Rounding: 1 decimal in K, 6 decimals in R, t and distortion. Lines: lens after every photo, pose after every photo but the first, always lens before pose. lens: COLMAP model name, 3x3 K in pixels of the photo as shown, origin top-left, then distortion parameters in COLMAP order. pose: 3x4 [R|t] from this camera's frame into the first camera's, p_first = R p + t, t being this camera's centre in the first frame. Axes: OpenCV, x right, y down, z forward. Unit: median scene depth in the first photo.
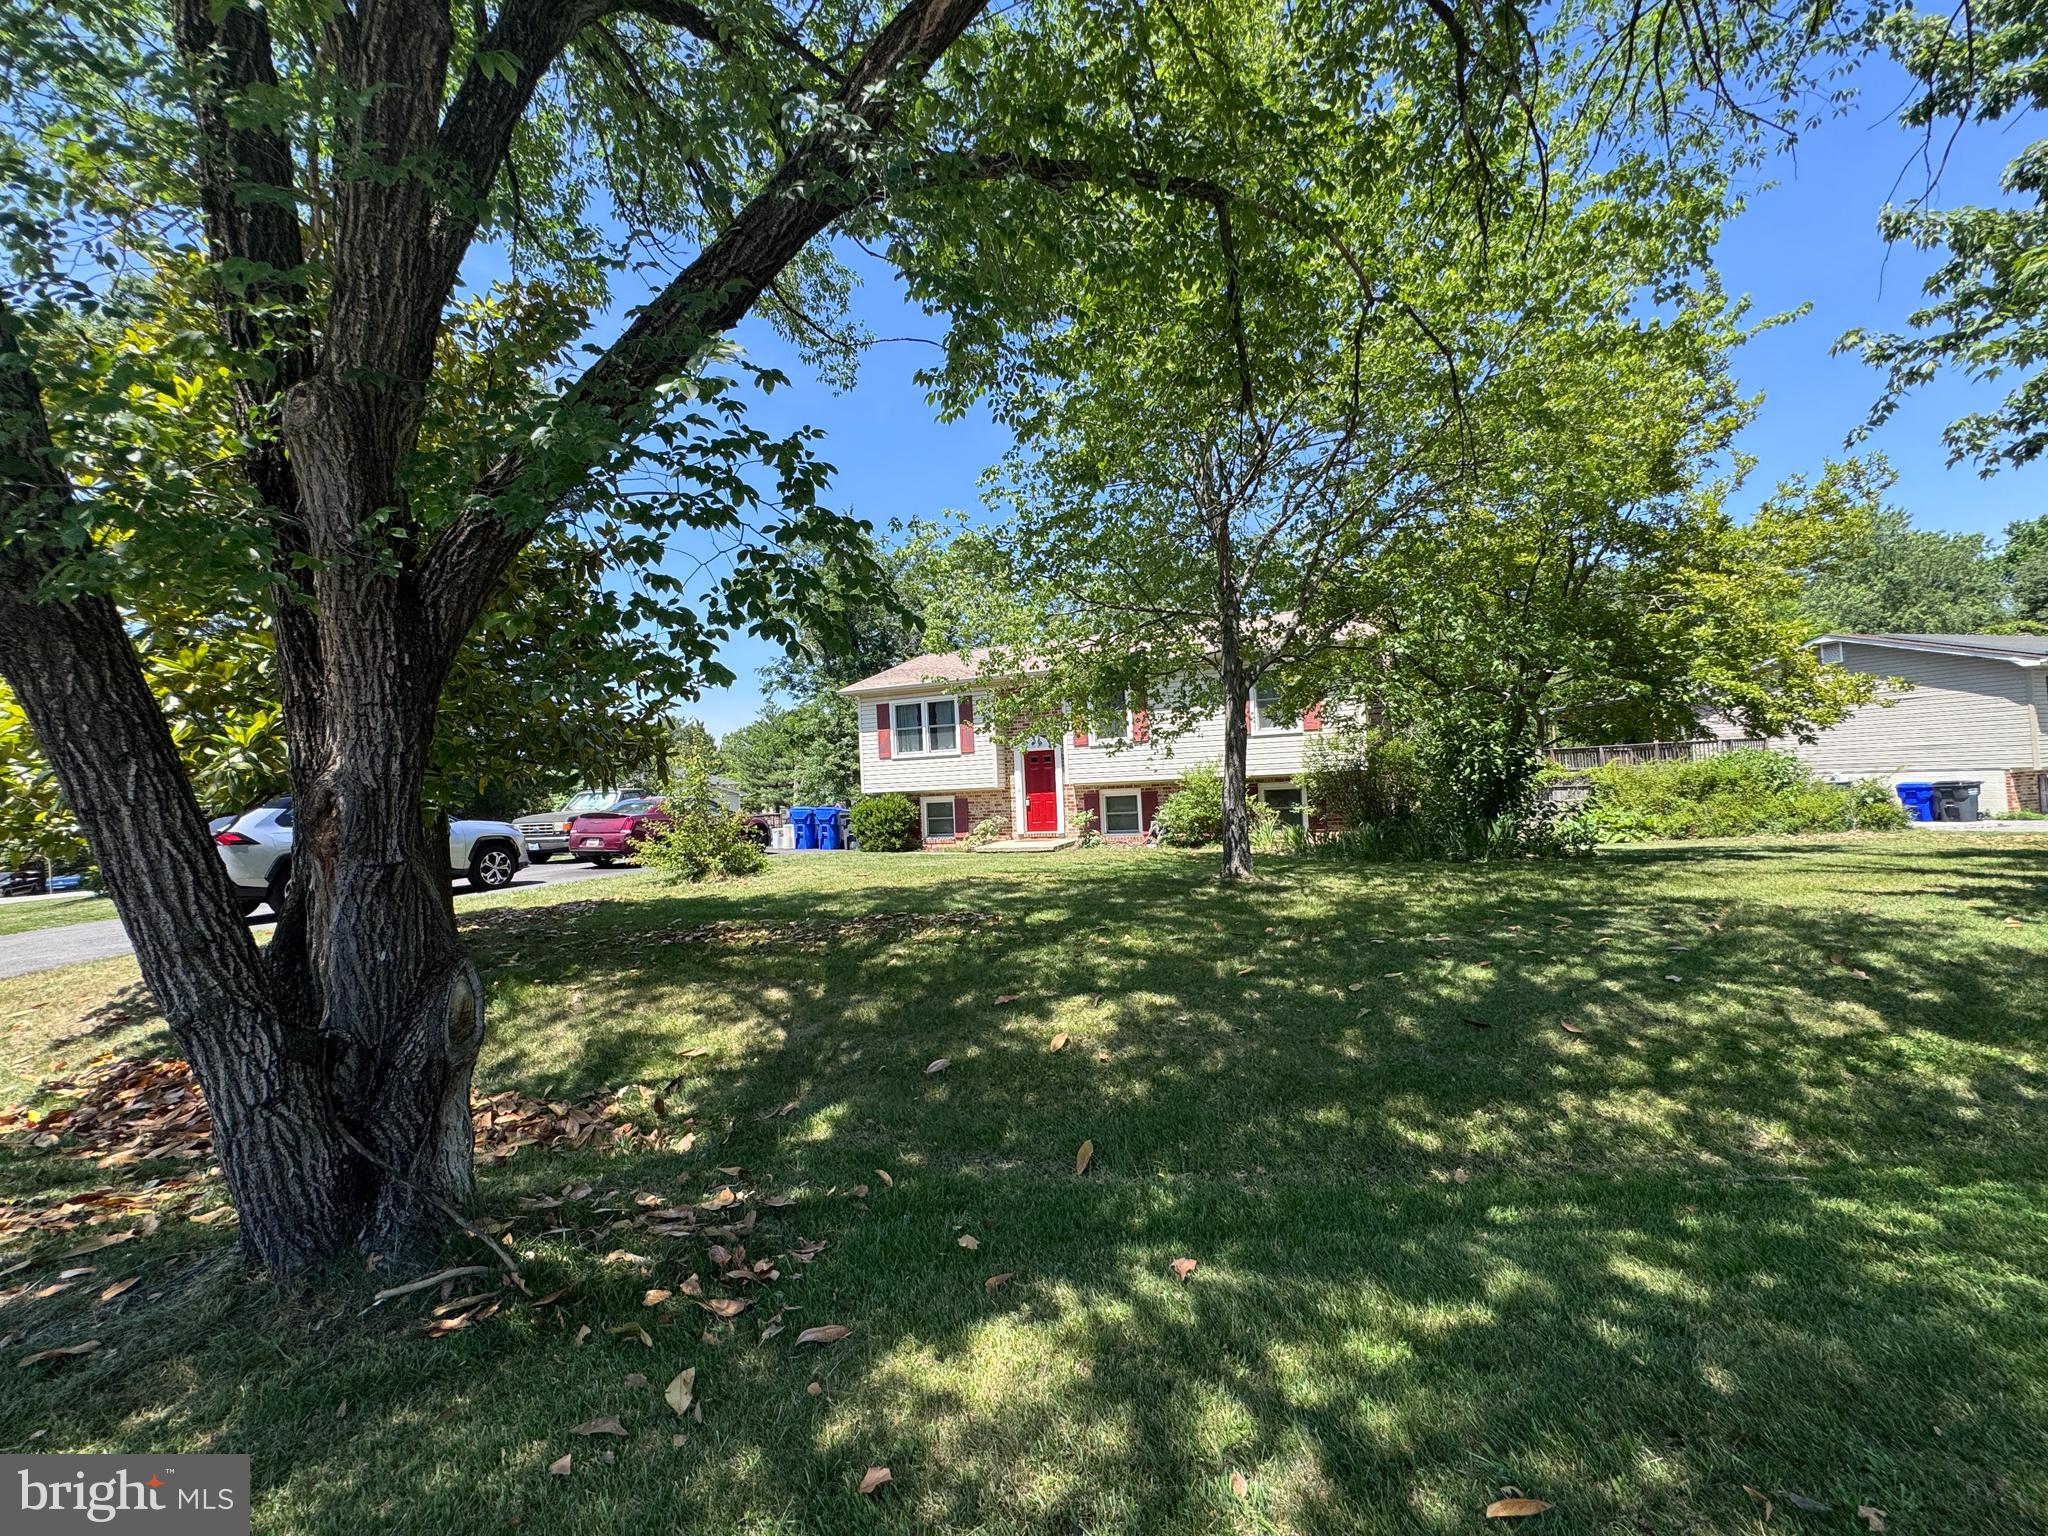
lens RADIAL K [[824.0, 0, 1022.7], [0, 824.0, 748.8], [0, 0, 1]] dist [-0.003325, 0.000668]
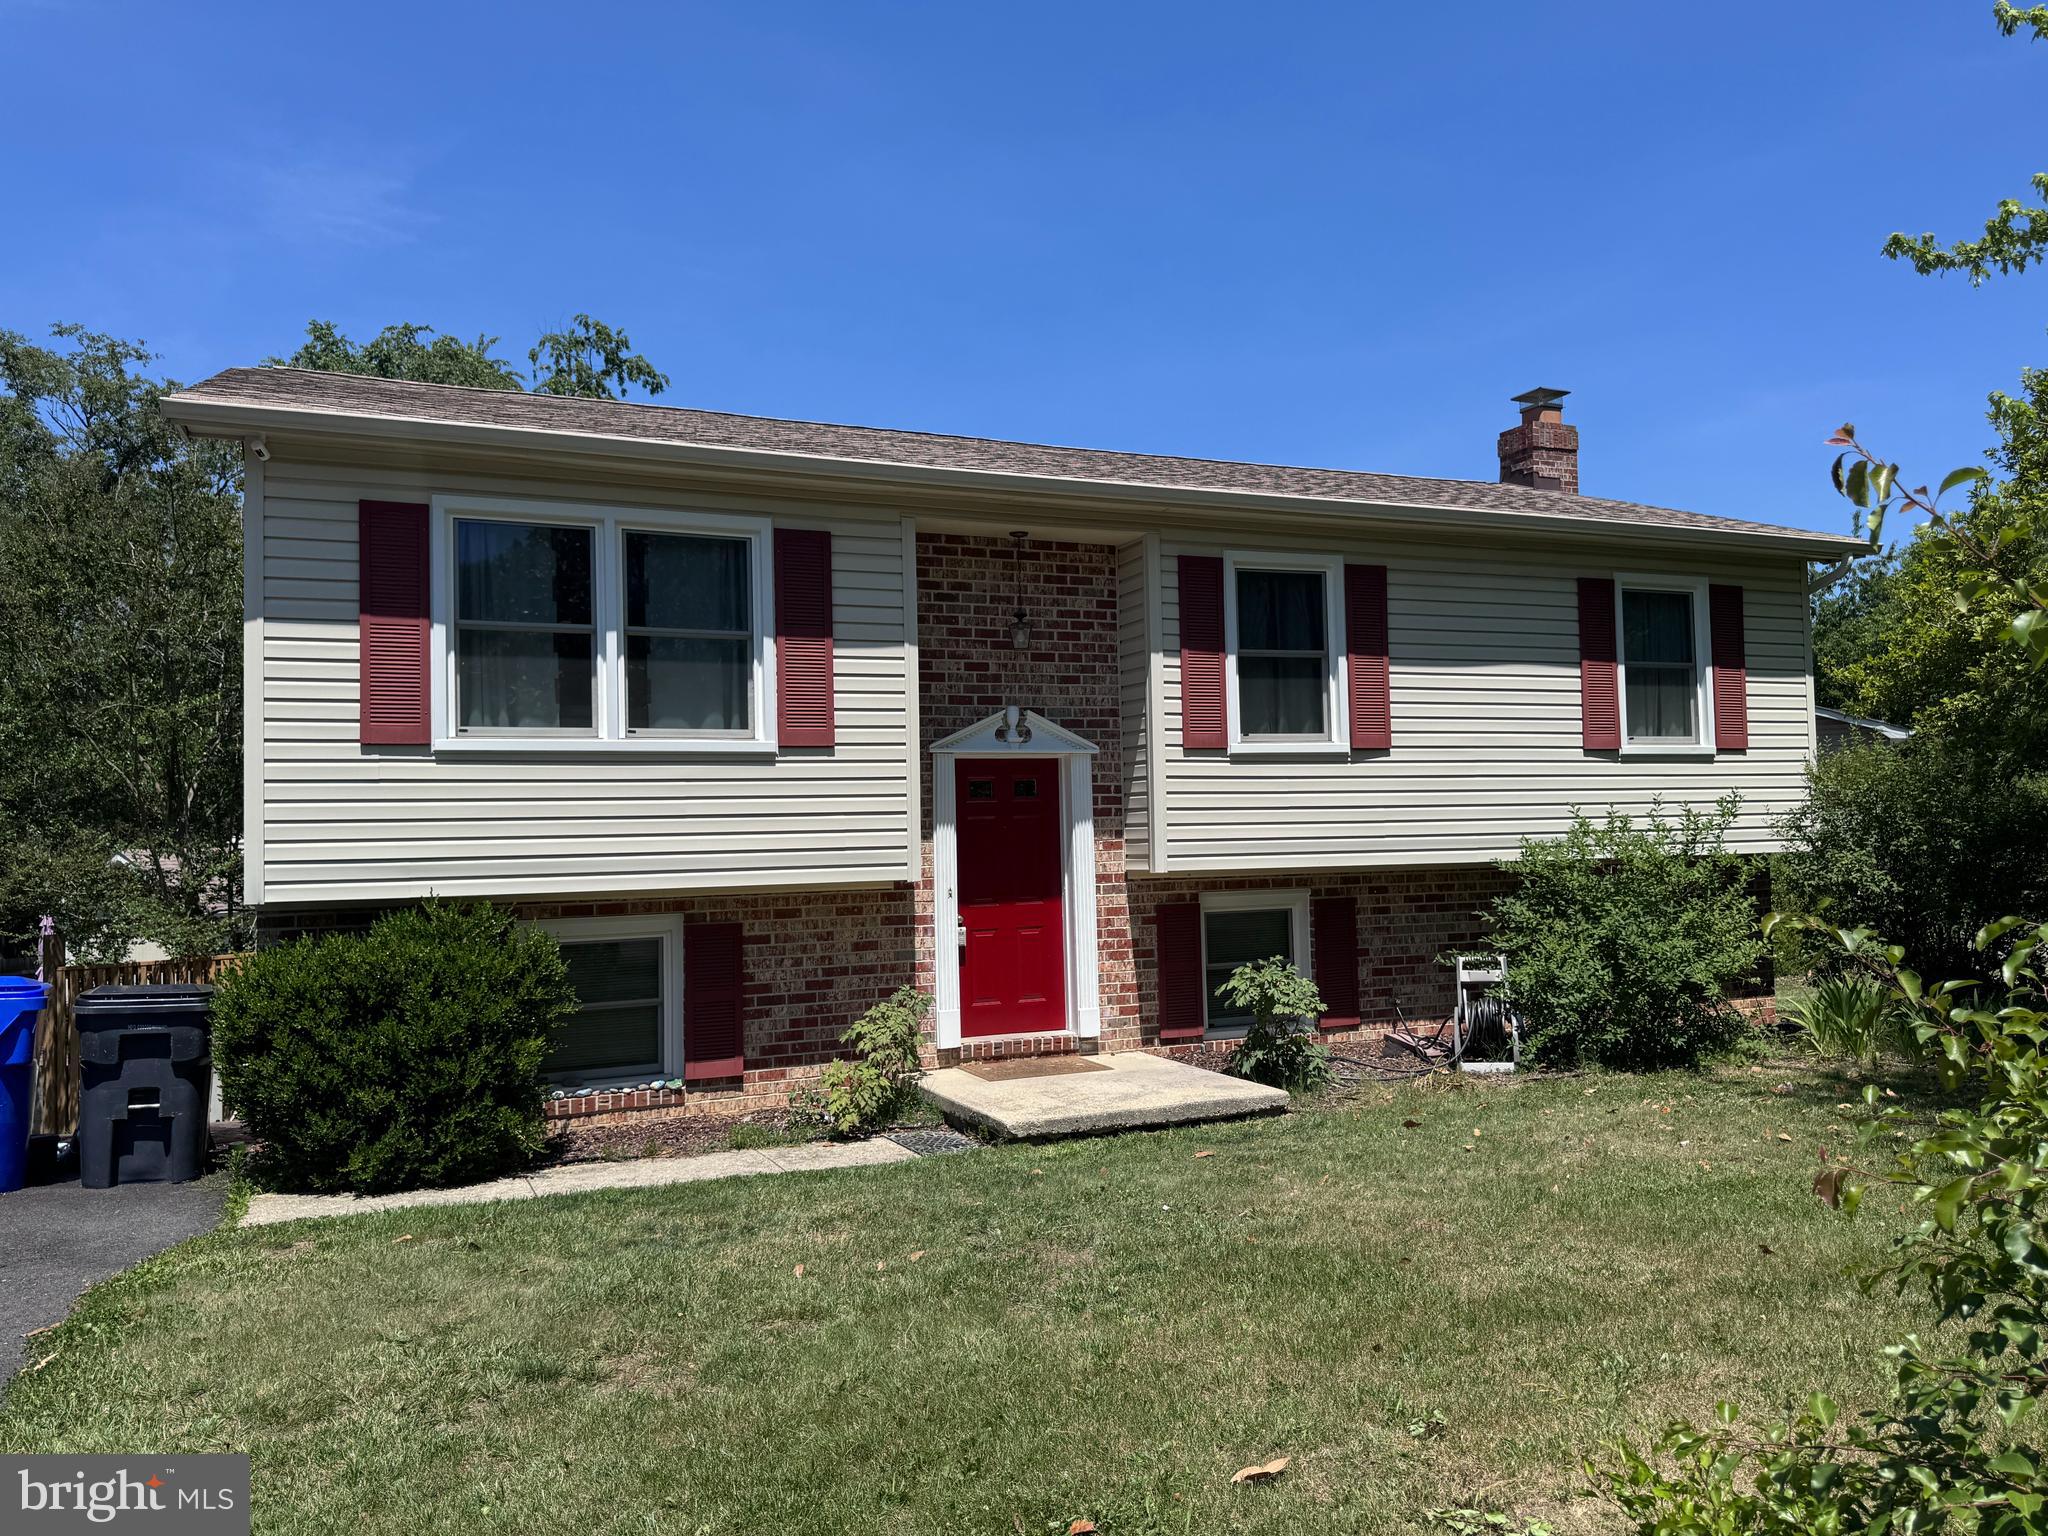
lens RADIAL K [[1509.0, 0, 1030.8], [0, 1509.0, 770.5], [0, 0, 1]] dist [0.083481, -0.052163]
pose [[0.688787, 0.064854, 0.722057, -0.361053], [-0.041517, 0.997885, -0.050024, 0.032608], [-0.723774, 0.004478, 0.690023, 0.616862]]
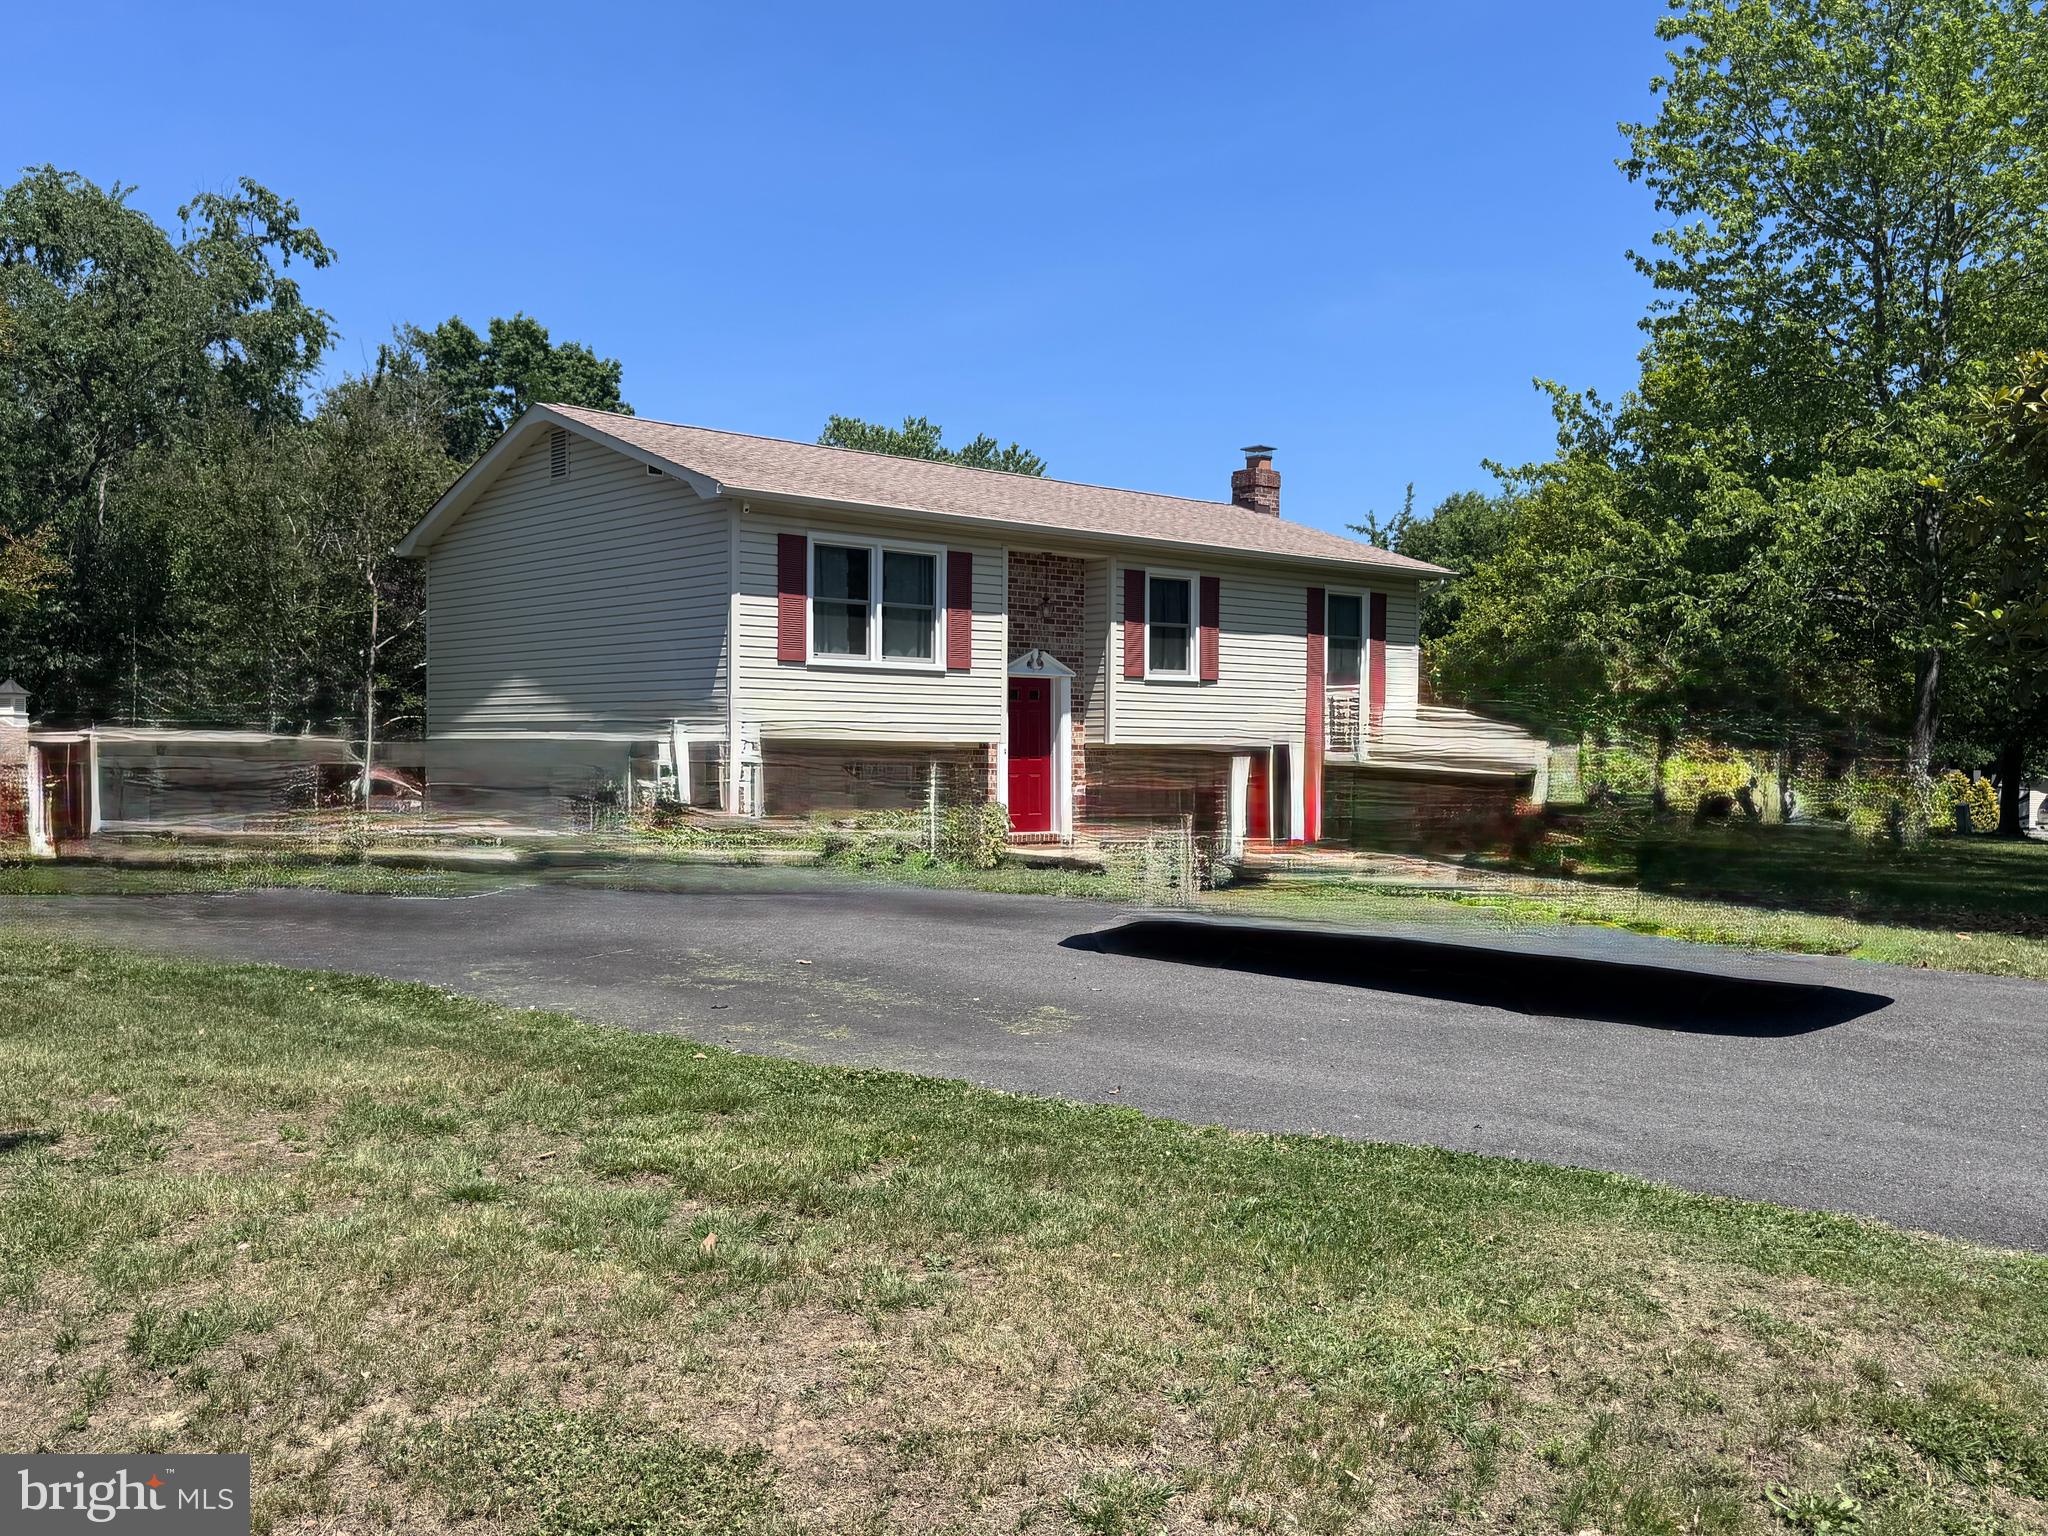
lens RADIAL K [[1765.6, 0, 1003.8], [0, 1765.6, 757.0], [0, 0, 1]] dist [0.119503, -0.012842]
pose [[0.443180, 0.048007, 0.895146, -0.980483], [-0.065033, 0.997656, -0.021307, 0.076412], [-0.894070, -0.048771, 0.445263, 0.508964]]
